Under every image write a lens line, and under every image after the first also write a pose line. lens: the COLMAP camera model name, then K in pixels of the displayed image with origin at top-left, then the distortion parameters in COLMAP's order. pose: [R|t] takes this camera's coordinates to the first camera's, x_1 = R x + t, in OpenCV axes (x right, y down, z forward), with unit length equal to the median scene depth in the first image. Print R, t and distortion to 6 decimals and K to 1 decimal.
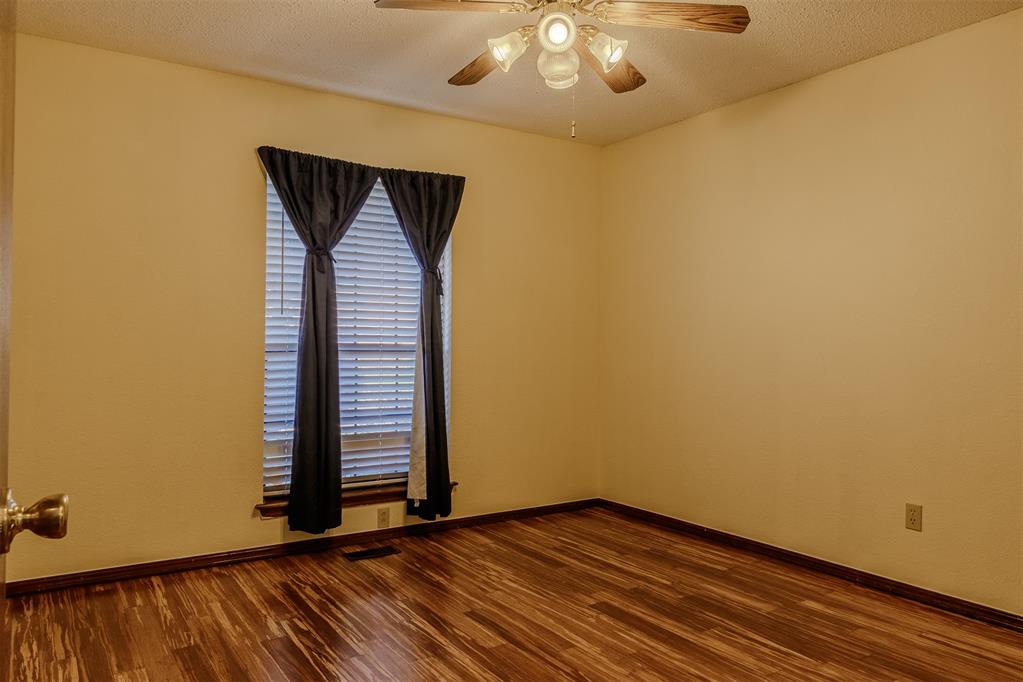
lens RADIAL K [[736.2, 0, 513.8], [0, 736.2, 351.4], [0, 0, 1]] dist [-0.000197, 0.005503]
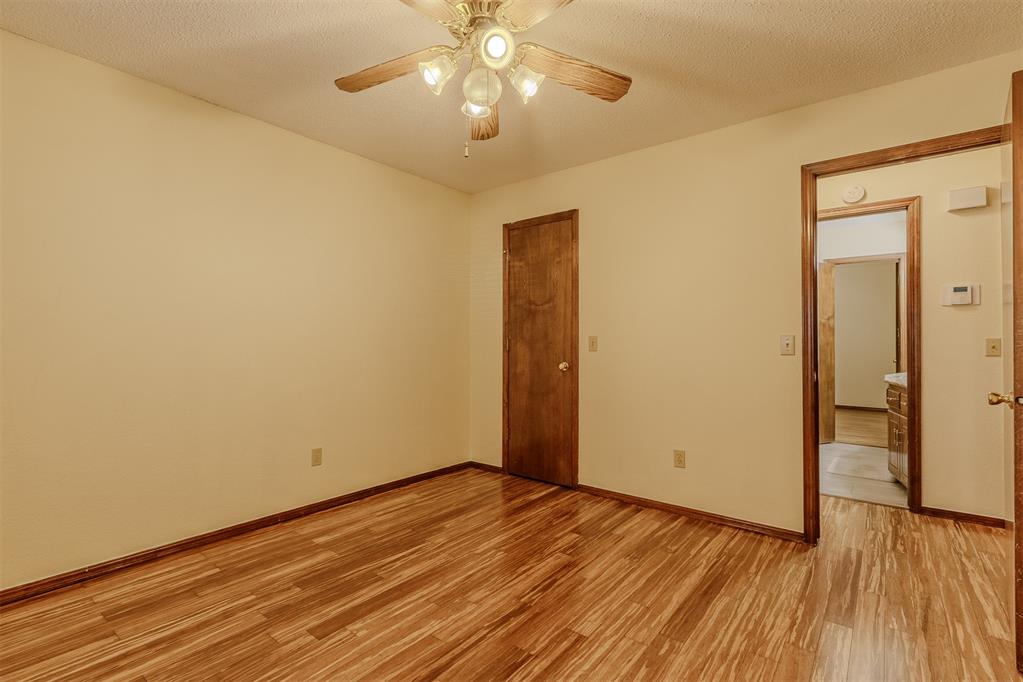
lens RADIAL K [[478.2, 0, 502.6], [0, 478.2, 337.4], [0, 0, 1]] dist [0.002783, 0.000500]
pose [[-0.307991, 0.000568, 0.951389, -0.532363], [0.006306, 0.999979, 0.001444, -0.016650], [-0.951368, 0.006444, -0.307988, 1.003705]]
